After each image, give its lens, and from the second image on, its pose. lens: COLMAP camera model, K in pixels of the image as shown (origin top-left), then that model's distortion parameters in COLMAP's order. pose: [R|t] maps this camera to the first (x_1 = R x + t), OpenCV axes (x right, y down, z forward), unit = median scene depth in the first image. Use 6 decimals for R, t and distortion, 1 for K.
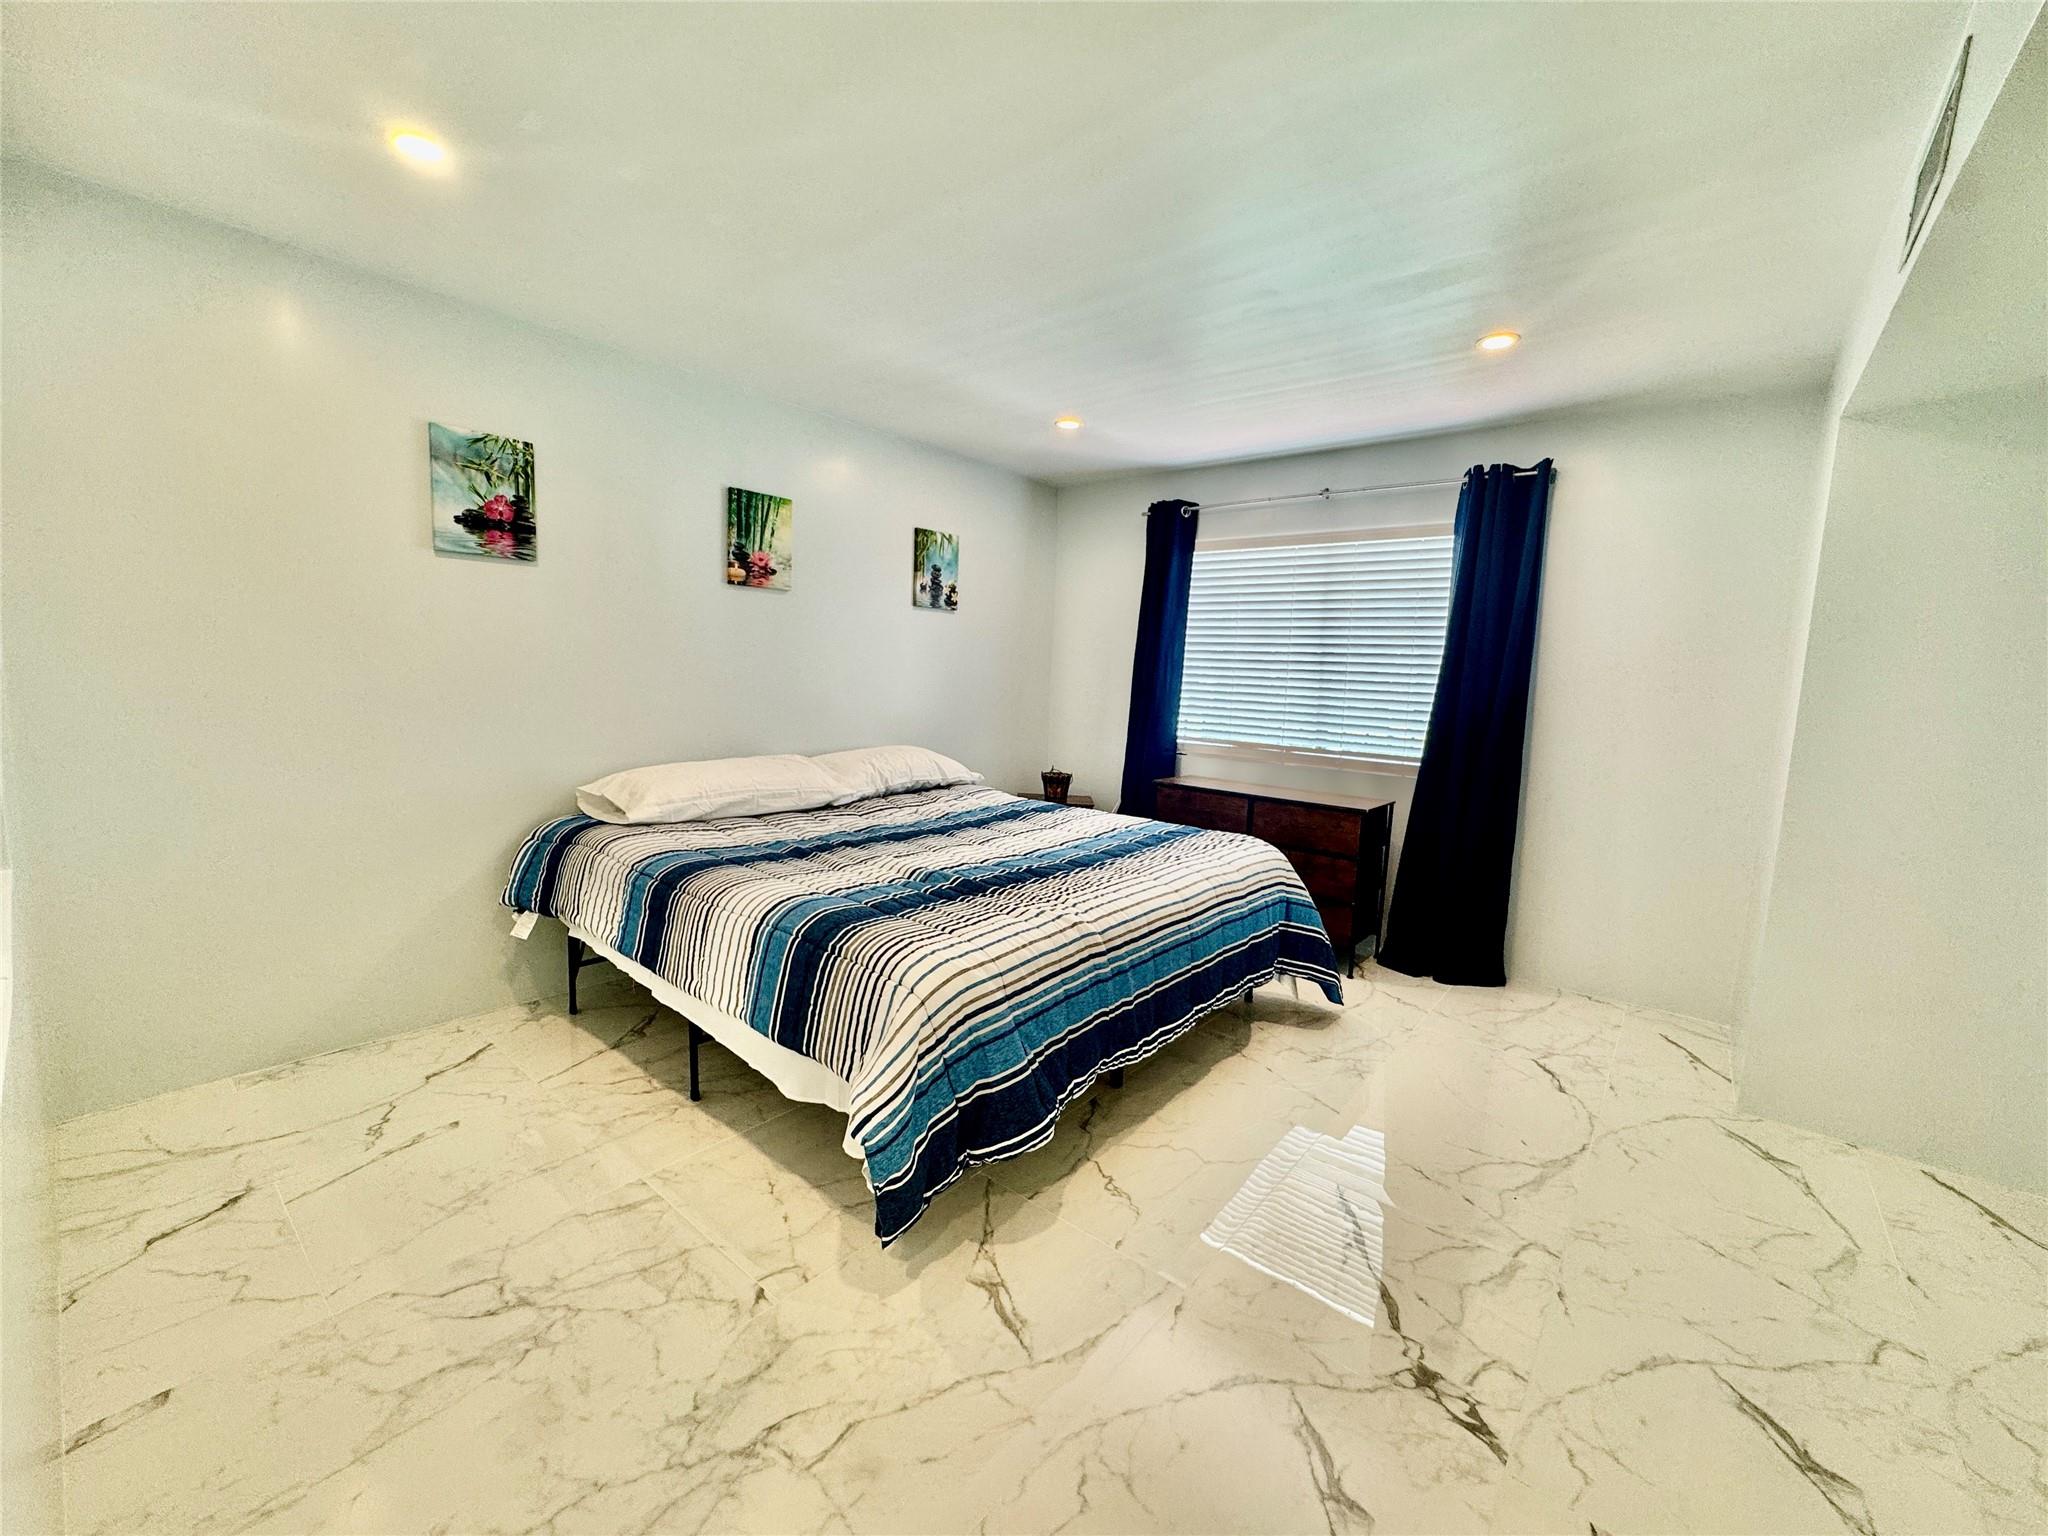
lens RADIAL K [[817.0, 0, 1024.0], [0, 817.0, 766.2], [0, 0, 1]] dist [-0.003775, 0.000615]
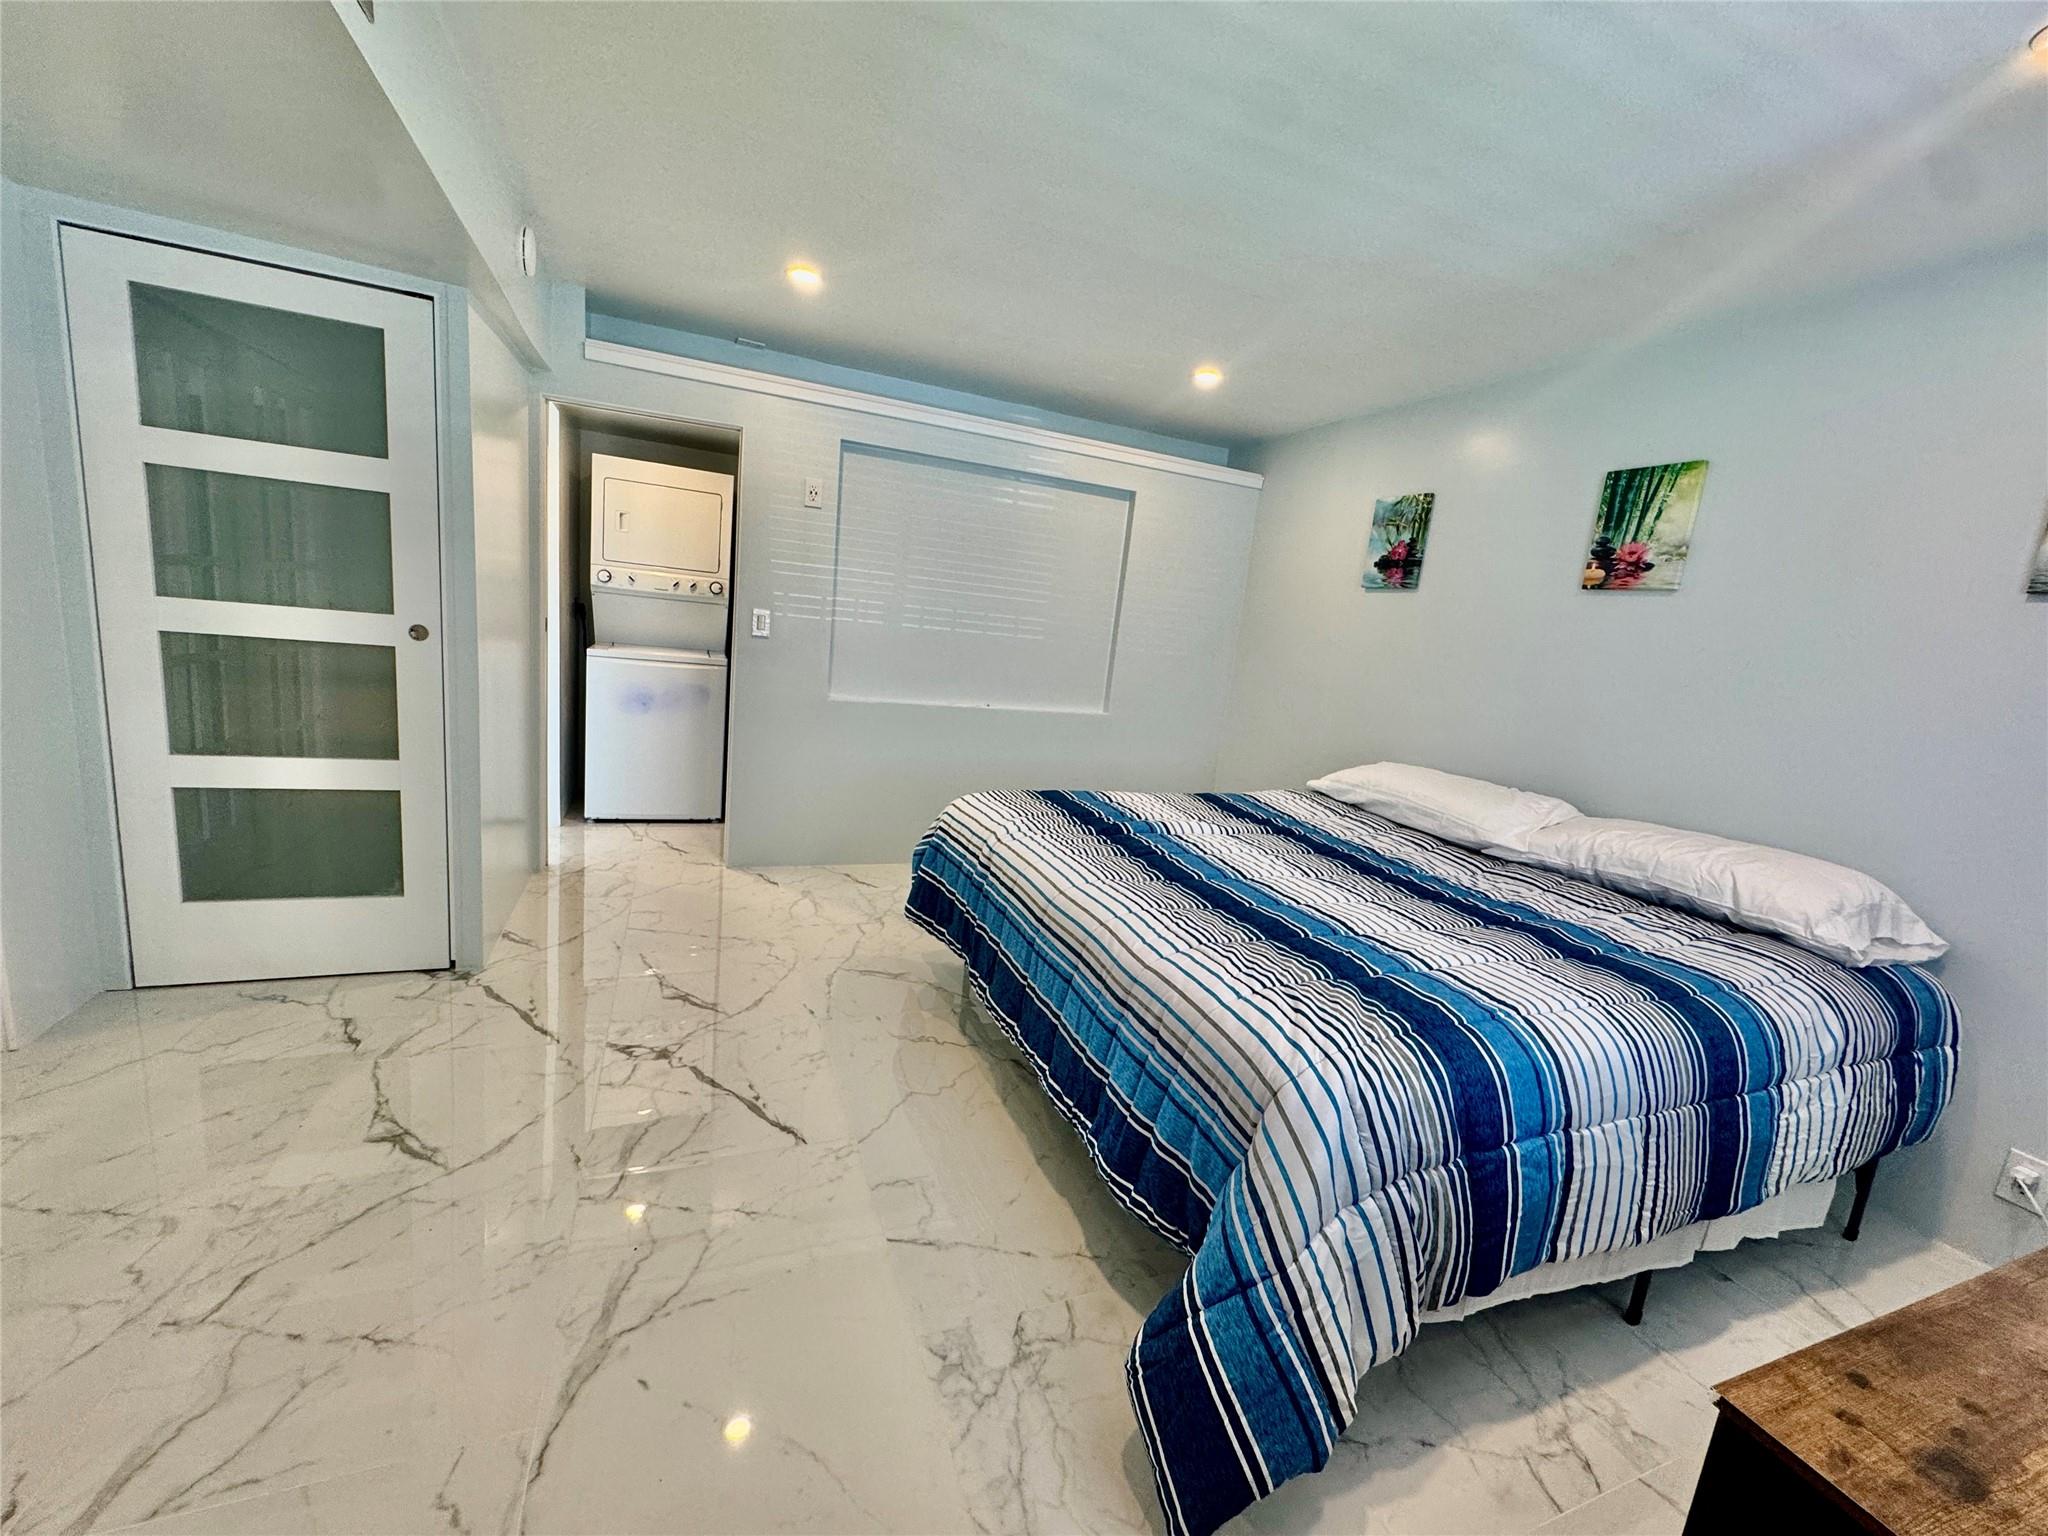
lens RADIAL K [[817.0, 0, 1025.3], [0, 817.0, 768.3], [0, 0, 1]] dist [-0.003775, 0.000615]
pose [[-0.463503, 0.071507, -0.883205, 0.688600], [-0.222700, 0.955345, 0.194219, -0.087140], [0.857654, 0.286711, -0.426881, 0.965222]]
